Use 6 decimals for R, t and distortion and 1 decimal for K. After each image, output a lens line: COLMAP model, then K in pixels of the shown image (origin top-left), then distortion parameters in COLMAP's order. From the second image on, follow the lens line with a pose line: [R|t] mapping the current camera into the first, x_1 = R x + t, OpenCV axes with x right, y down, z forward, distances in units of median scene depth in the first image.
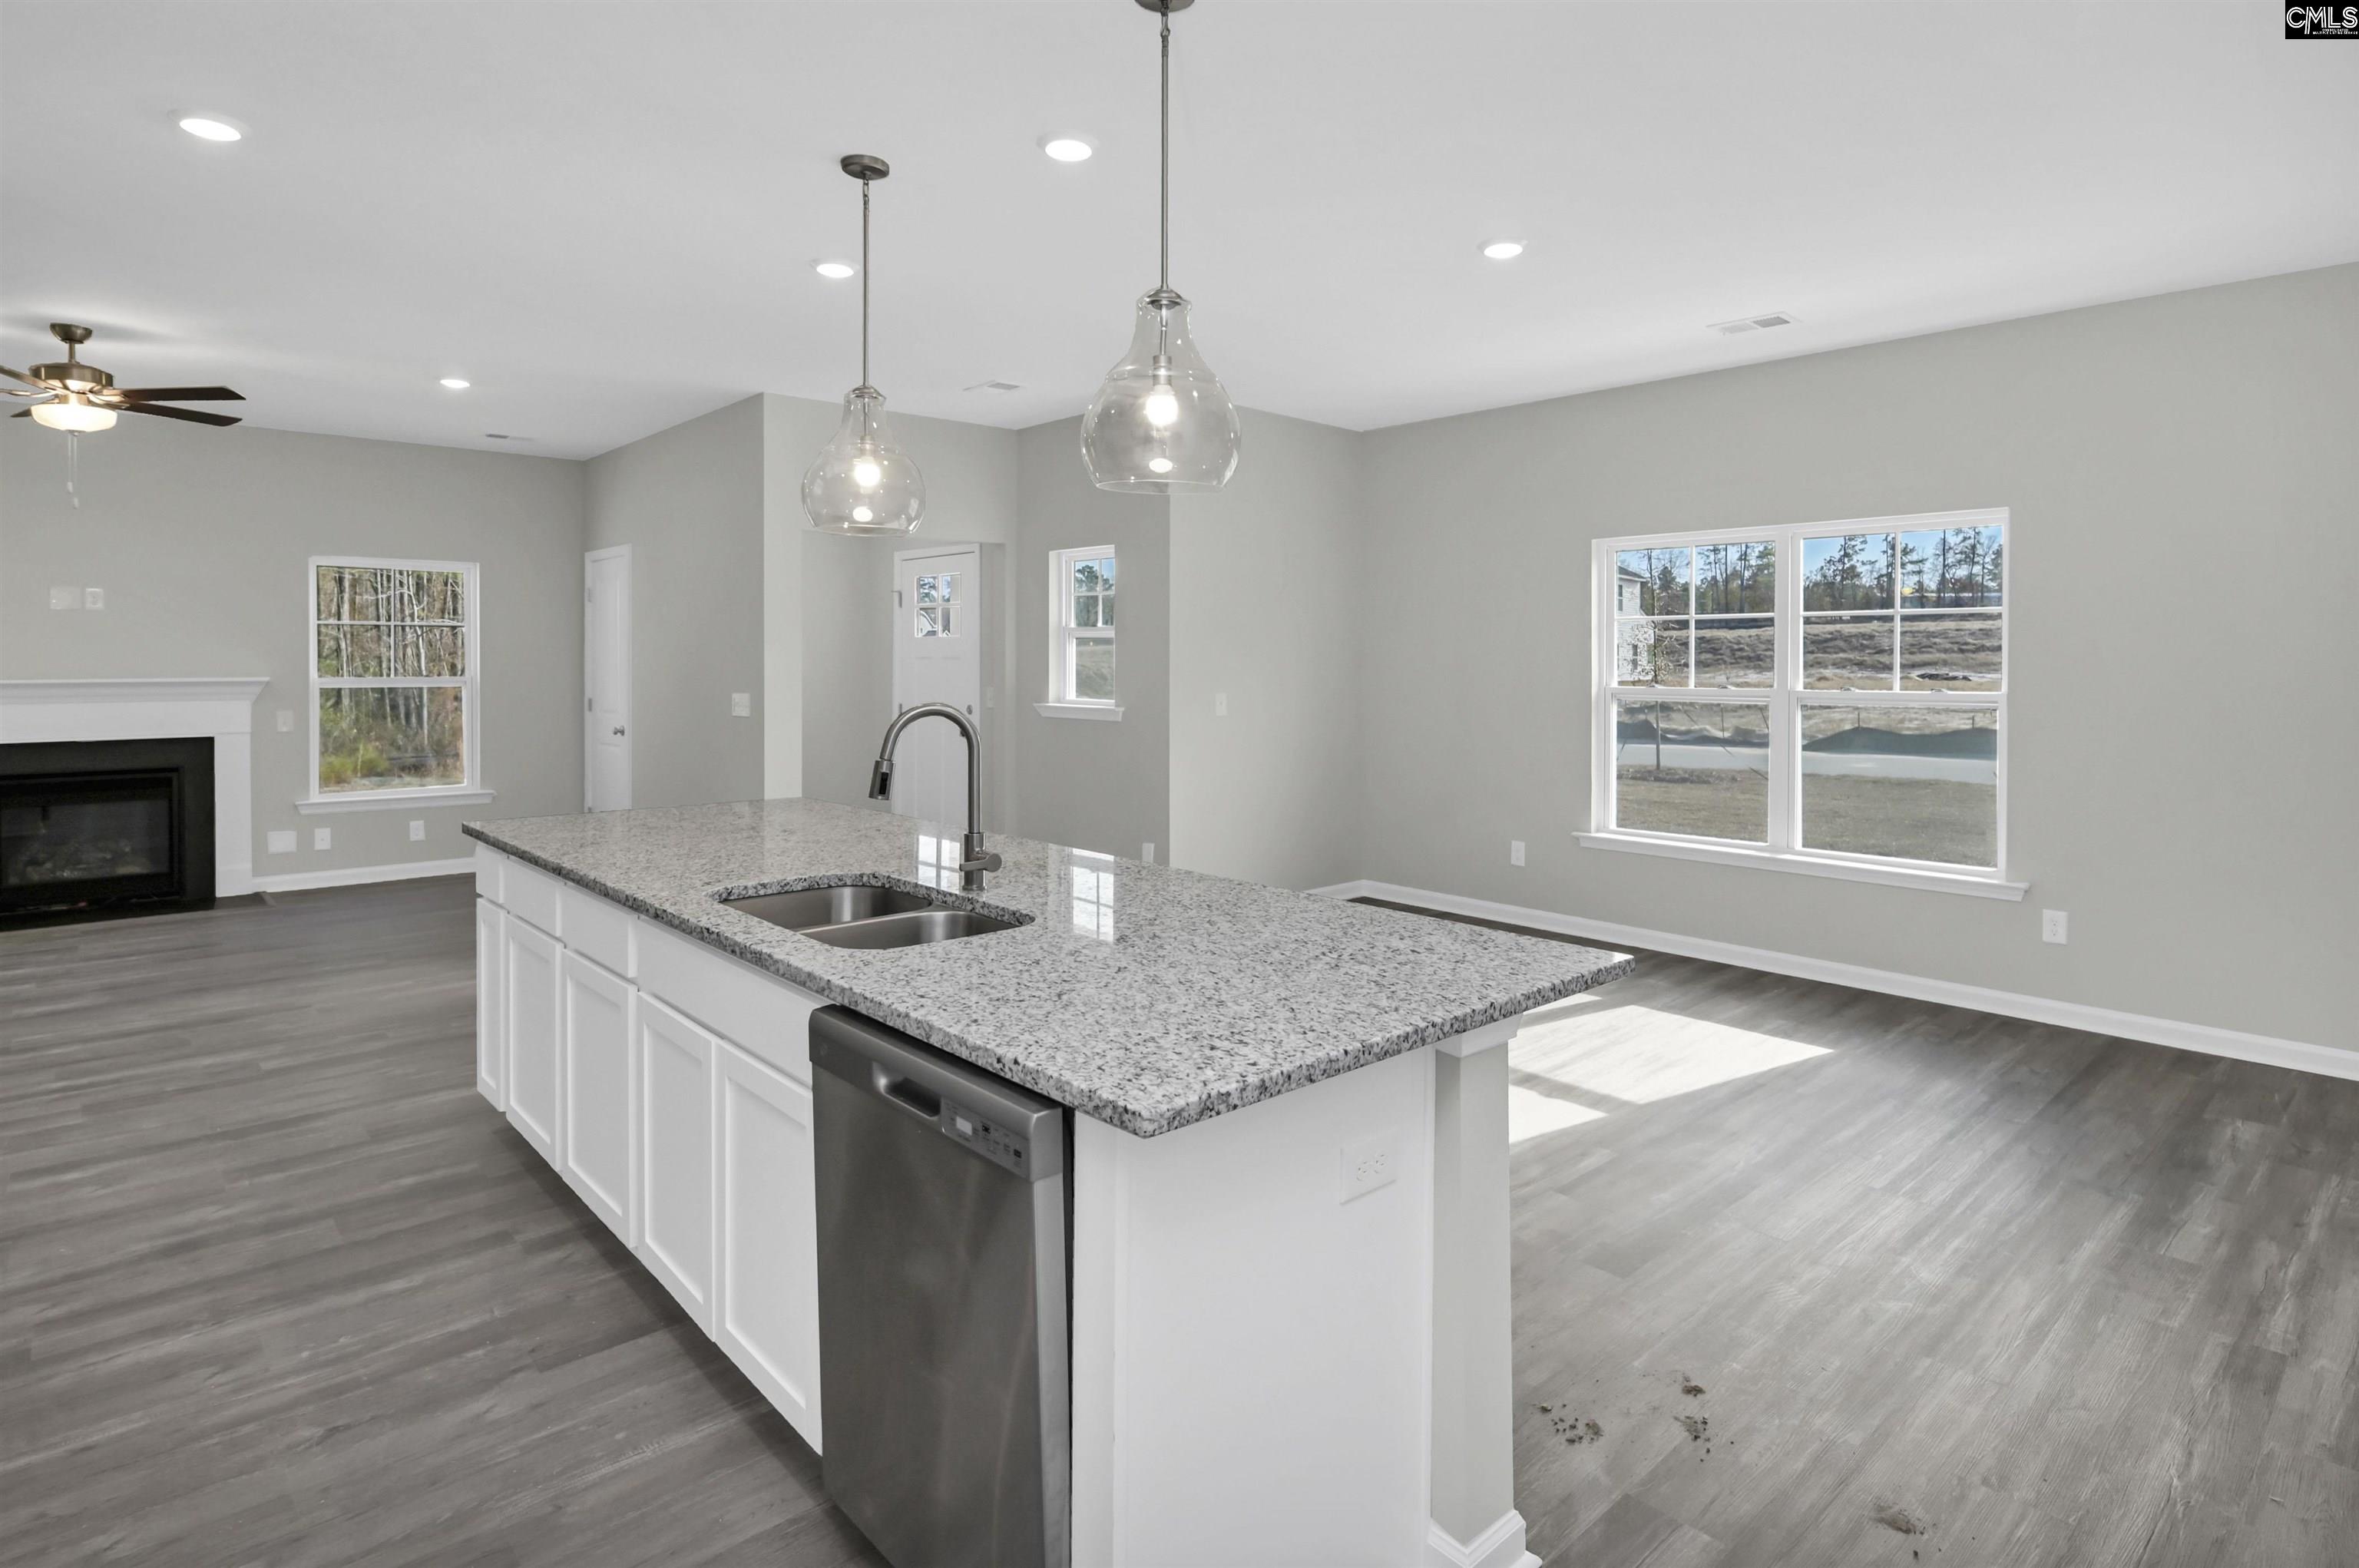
lens RADIAL K [[1196.1, 0, 1189.5], [0, 1196.1, 671.9], [0, 0, 1]] dist [-0.001365, -0.004675]
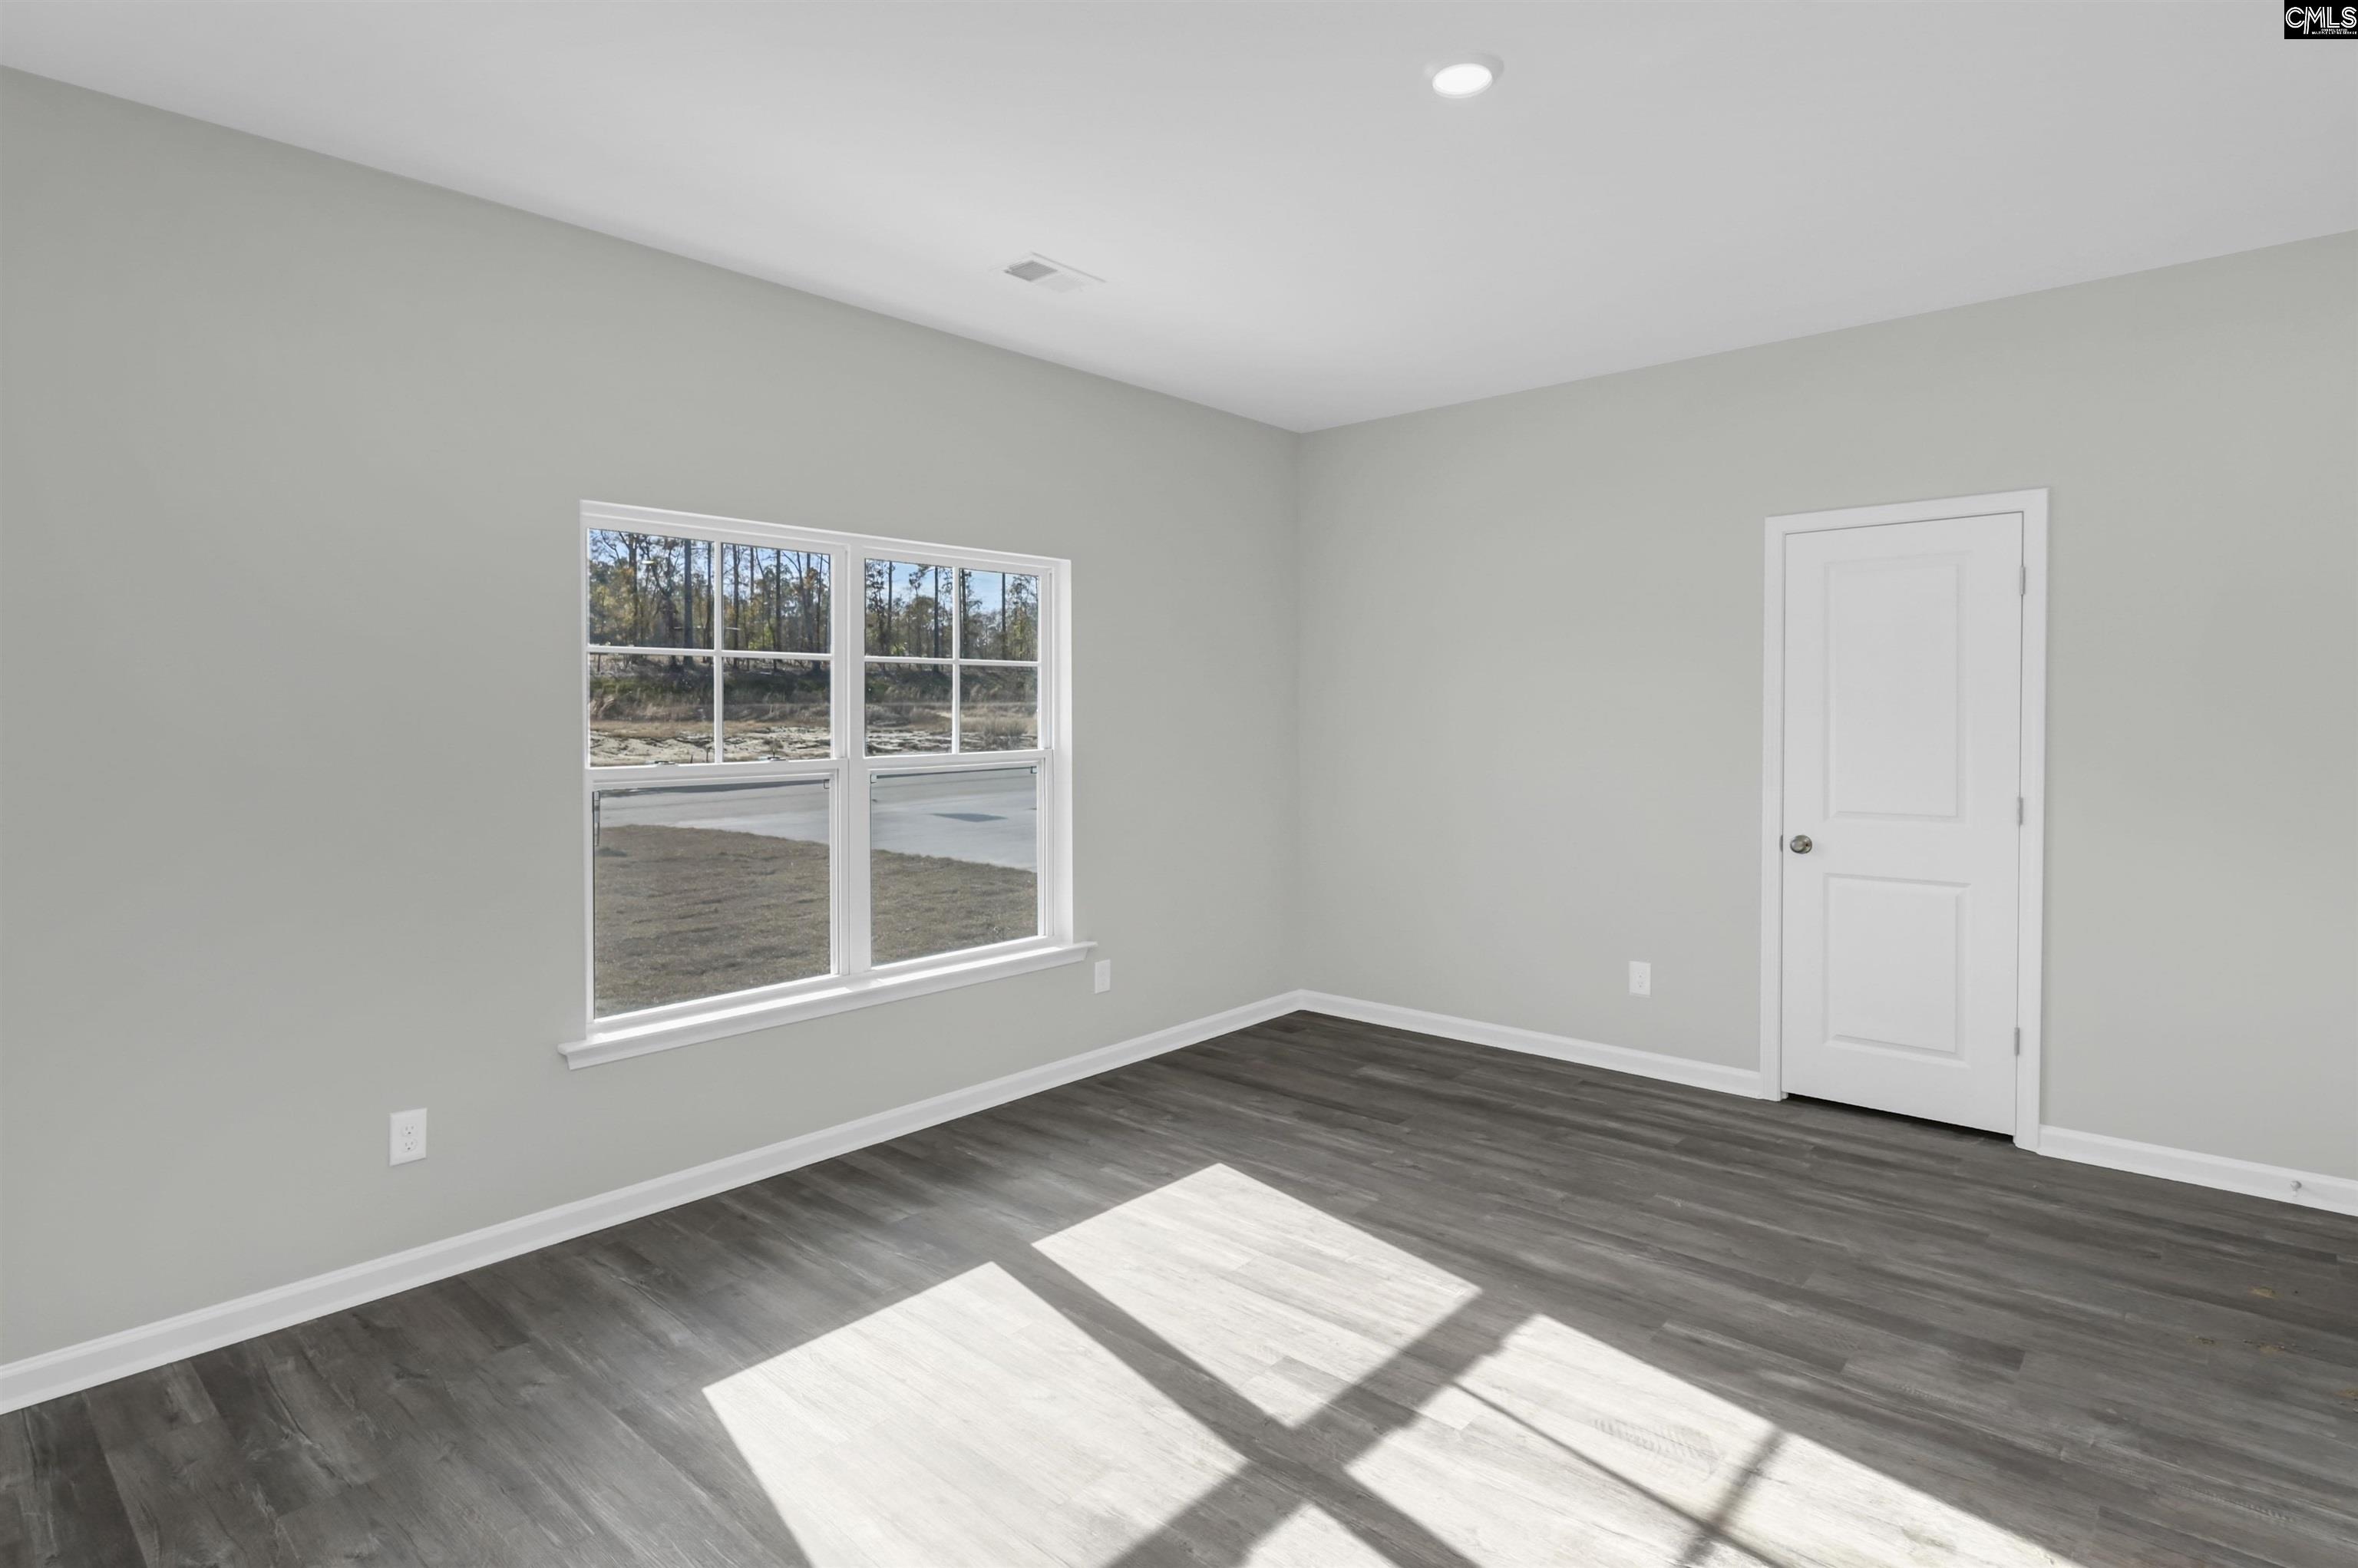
lens RADIAL K [[1203.9, 0, 1212.1], [0, 1203.9, 730.8], [0, 0, 1]] dist [0.003629, -0.000070]
pose [[-0.107123, -0.017295, 0.994095, -0.325031], [0.013105, 0.999737, 0.018806, -0.015837], [-0.994159, 0.015042, -0.106868, 1.065961]]
